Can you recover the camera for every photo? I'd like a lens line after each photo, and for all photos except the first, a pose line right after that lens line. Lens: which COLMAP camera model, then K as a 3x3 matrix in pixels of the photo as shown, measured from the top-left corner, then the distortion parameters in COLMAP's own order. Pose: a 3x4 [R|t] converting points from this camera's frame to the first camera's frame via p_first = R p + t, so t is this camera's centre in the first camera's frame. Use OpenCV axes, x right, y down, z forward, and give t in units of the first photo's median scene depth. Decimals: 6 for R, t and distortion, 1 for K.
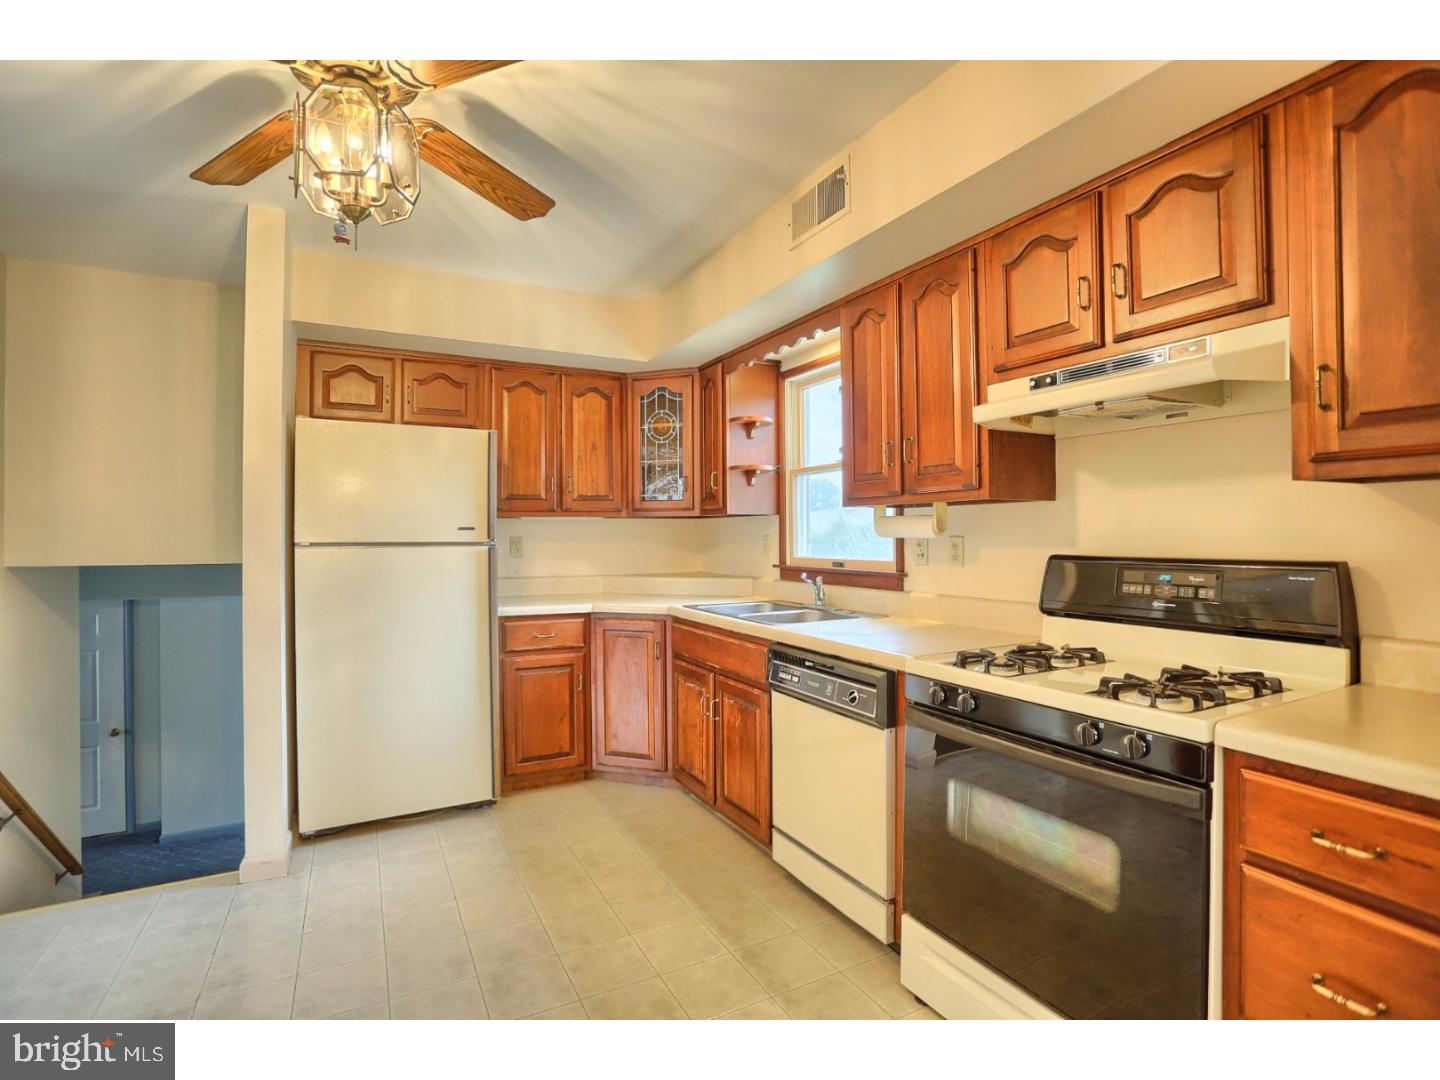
lens RADIAL K [[703.8, 0, 707.8], [0, 703.8, 532.5], [0, 0, 1]] dist [-0.047354, 0.010124]
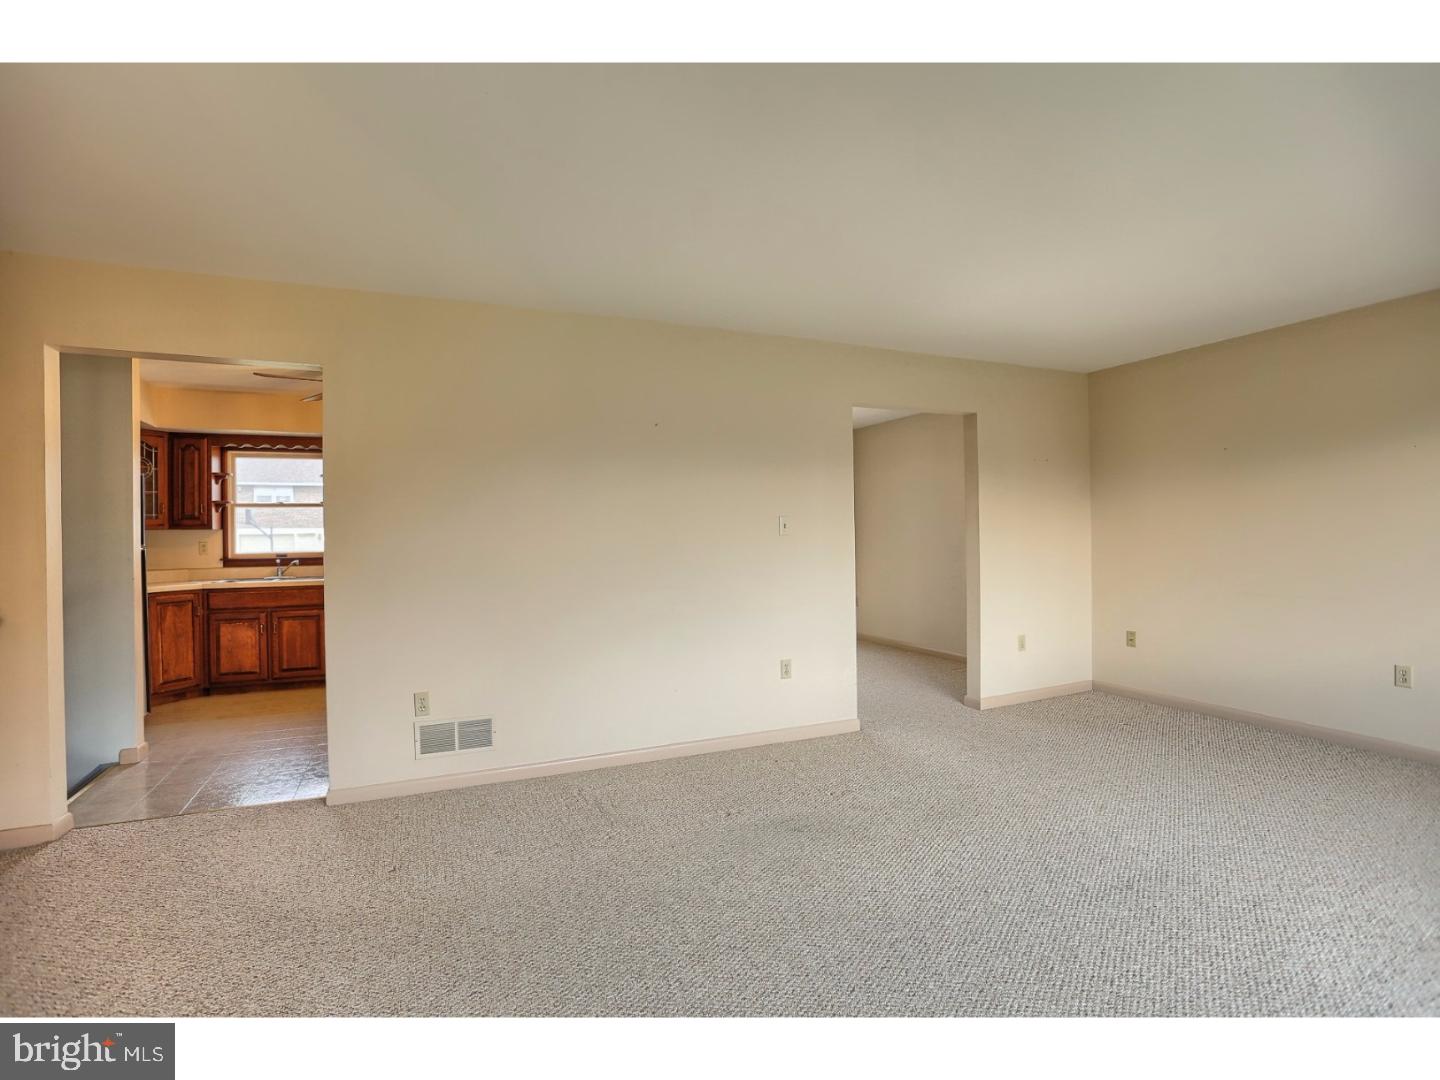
lens RADIAL K [[703.8, 0, 719.8], [0, 703.8, 540.5], [0, 0, 1]] dist [-0.047354, 0.010124]
pose [[0.056485, -0.004199, 0.998395, -1.897116], [0.003094, 0.999987, 0.004031, -0.001372], [-0.998399, 0.002861, 0.056497, -0.373945]]
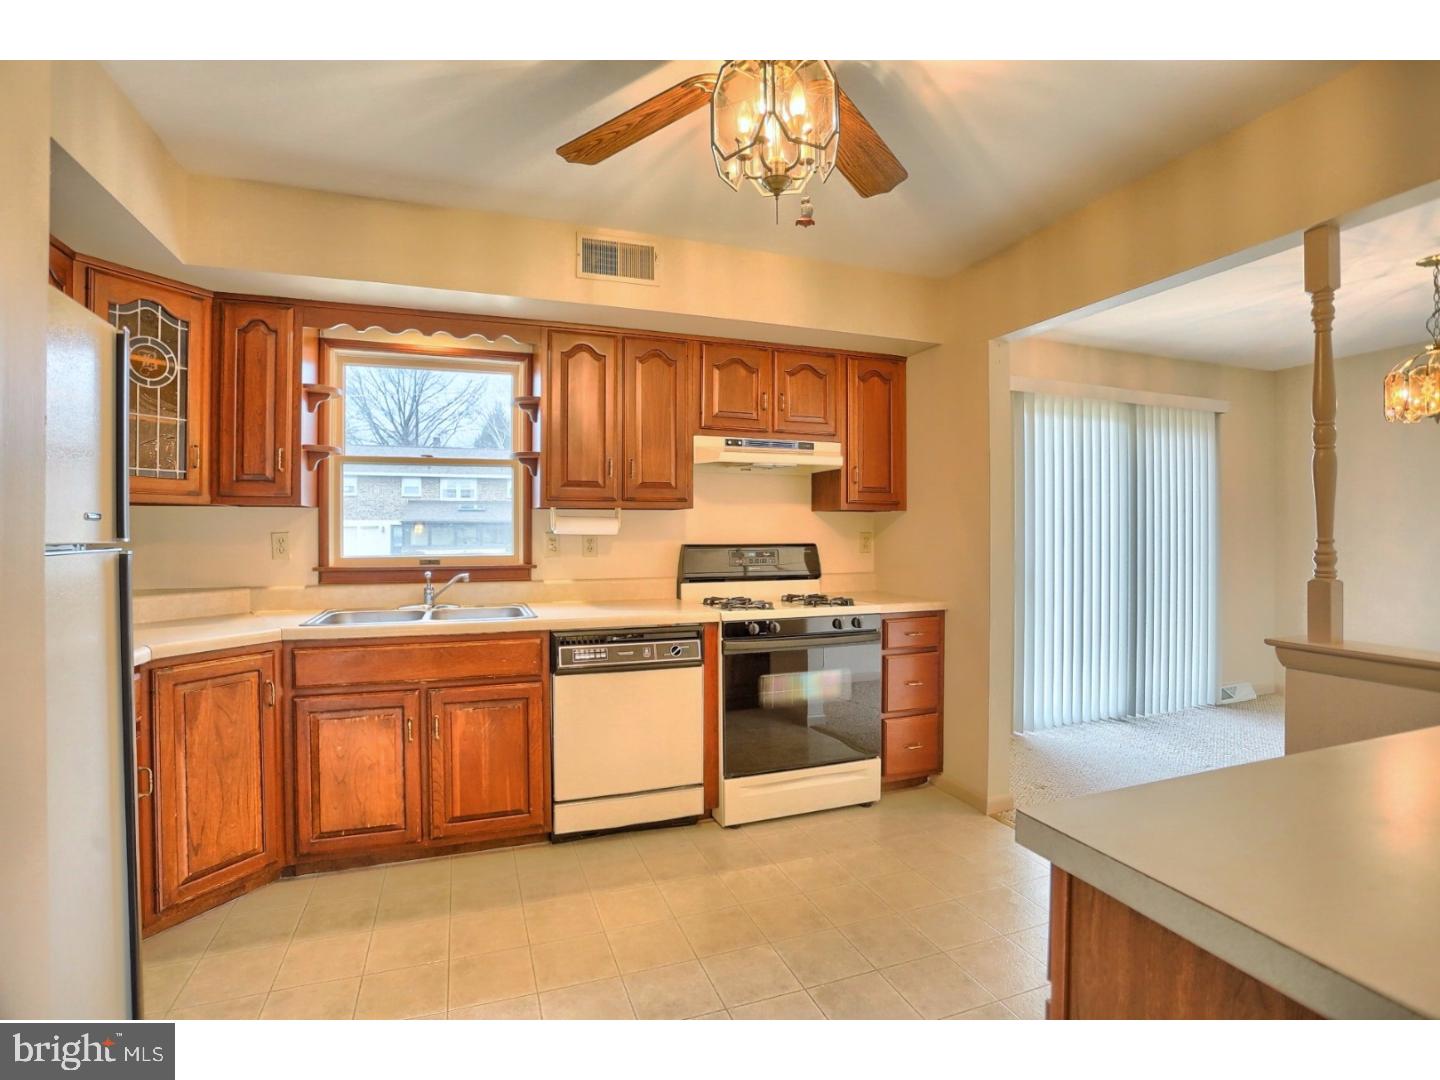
lens RADIAL K [[703.8, 0, 710.0], [0, 703.8, 532.6], [0, 0, 1]] dist [-0.047354, 0.010124]
pose [[0.126037, 0.002634, 0.992022, -0.830177], [-0.004296, 0.999989, -0.002109, 0.005828], [-0.992016, -0.003996, 0.126047, 0.556743]]
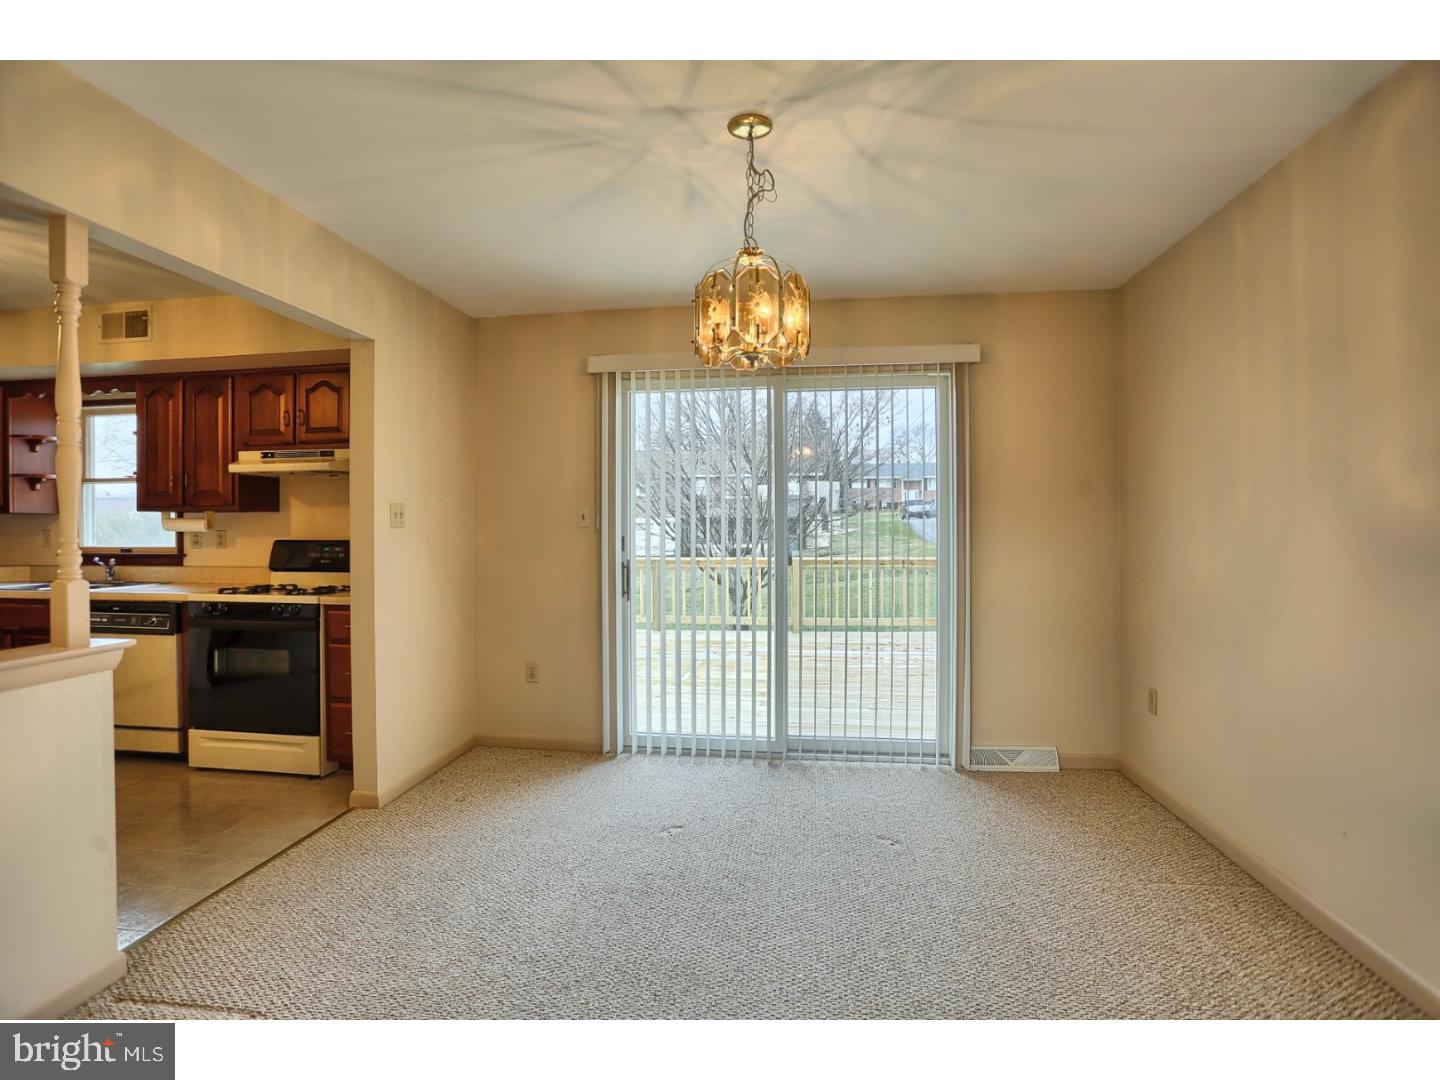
lens RADIAL K [[703.8, 0, 734.6], [0, 703.8, 525.9], [0, 0, 1]] dist [-0.047354, 0.010124]
pose [[0.569194, 0.001521, 0.822202, -0.270604], [-0.001874, 0.999998, -0.000553, -0.006586], [-0.822201, -0.001226, 0.569196, -0.860786]]
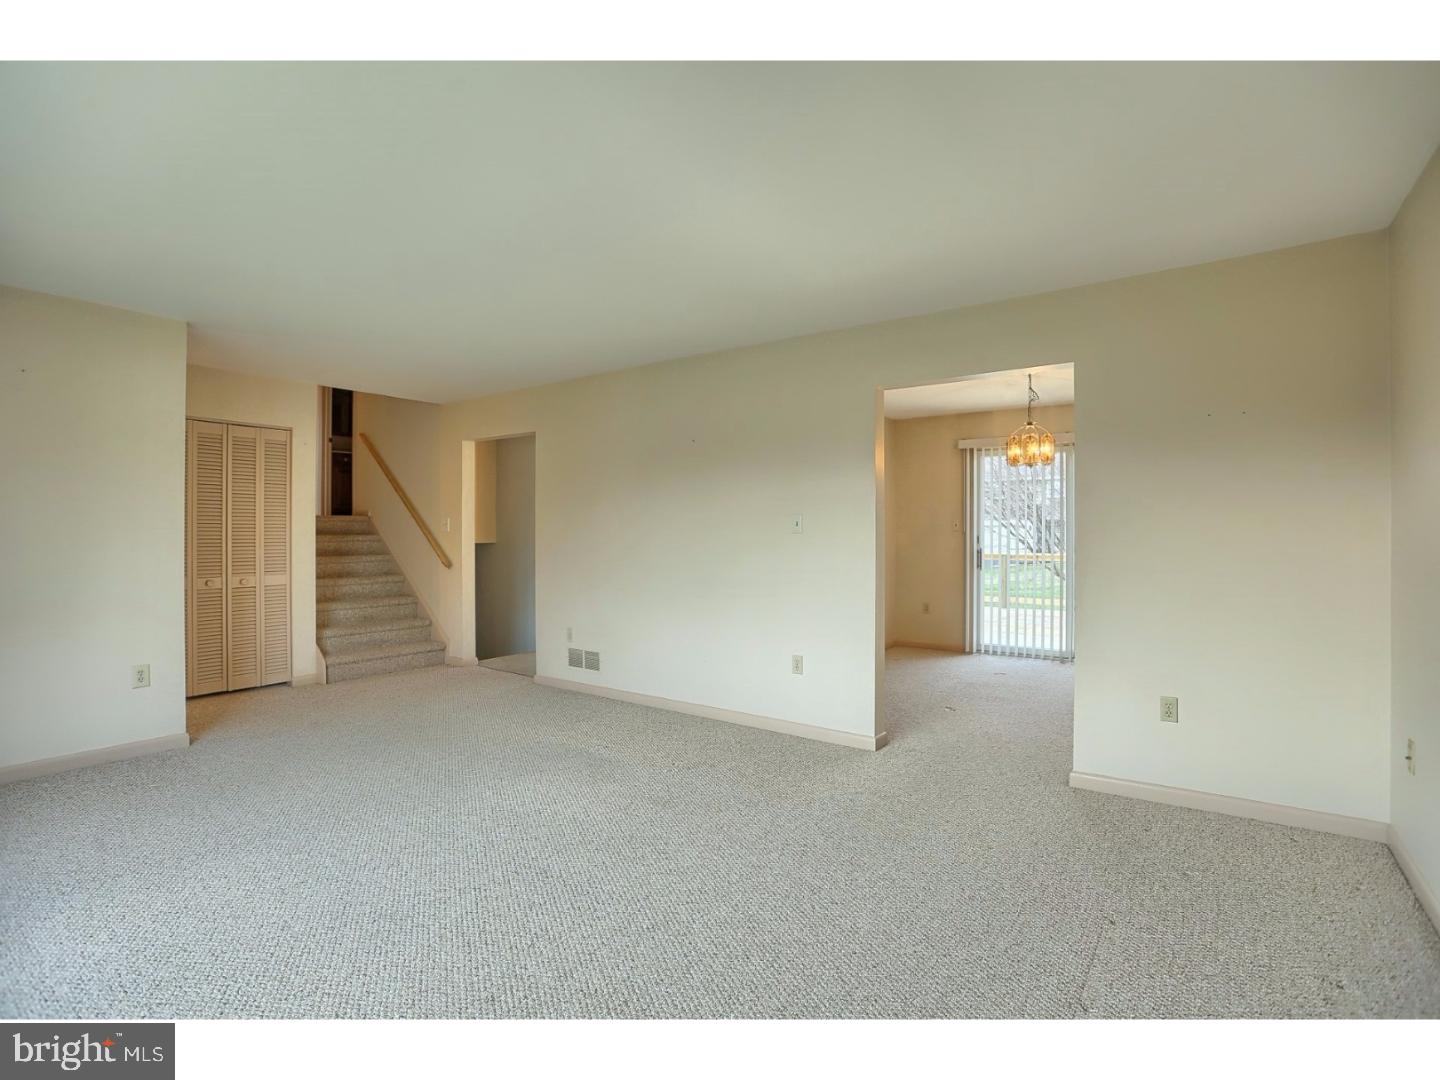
lens RADIAL K [[703.8, 0, 723.1], [0, 703.8, 529.1], [0, 0, 1]] dist [-0.047354, 0.010124]
pose [[0.894878, 0.002501, 0.446304, -1.204769], [-0.005738, 0.999966, 0.005902, -0.021905], [-0.446274, -0.007842, 0.894862, -1.740963]]
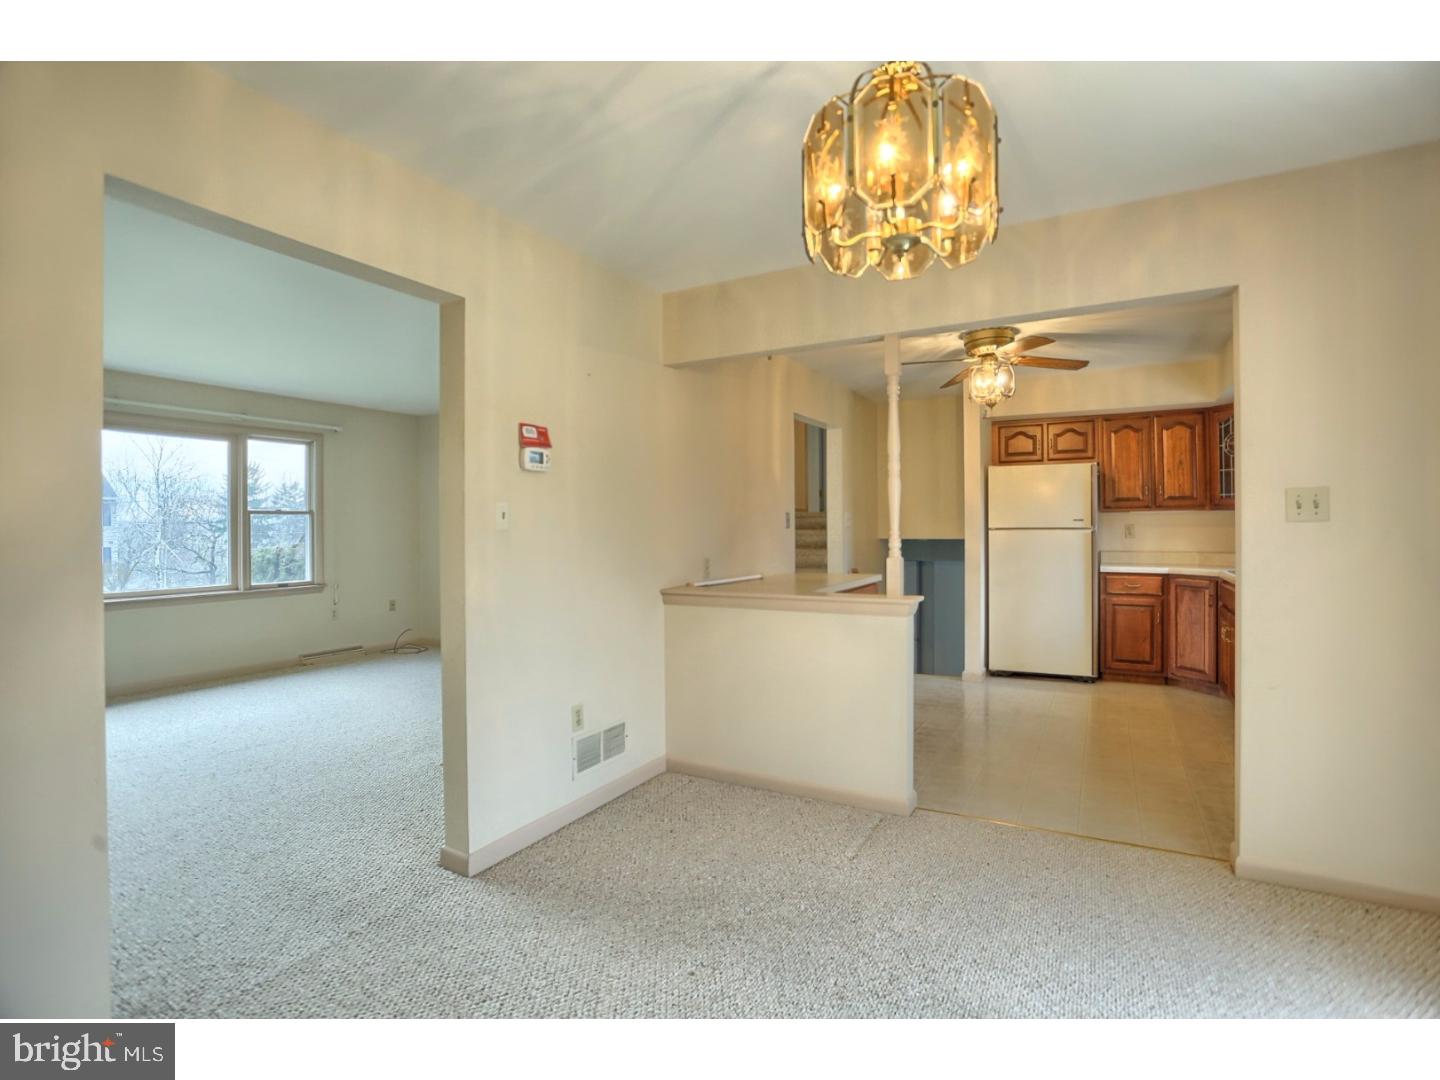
lens RADIAL K [[703.8, 0, 707.5], [0, 703.8, 525.1], [0, 0, 1]] dist [-0.047354, 0.010124]
pose [[0.548275, -0.001910, -0.836296, 0.663371], [0.009944, 0.999942, 0.004235, -0.010633], [0.836239, -0.010638, 0.548262, -0.811732]]
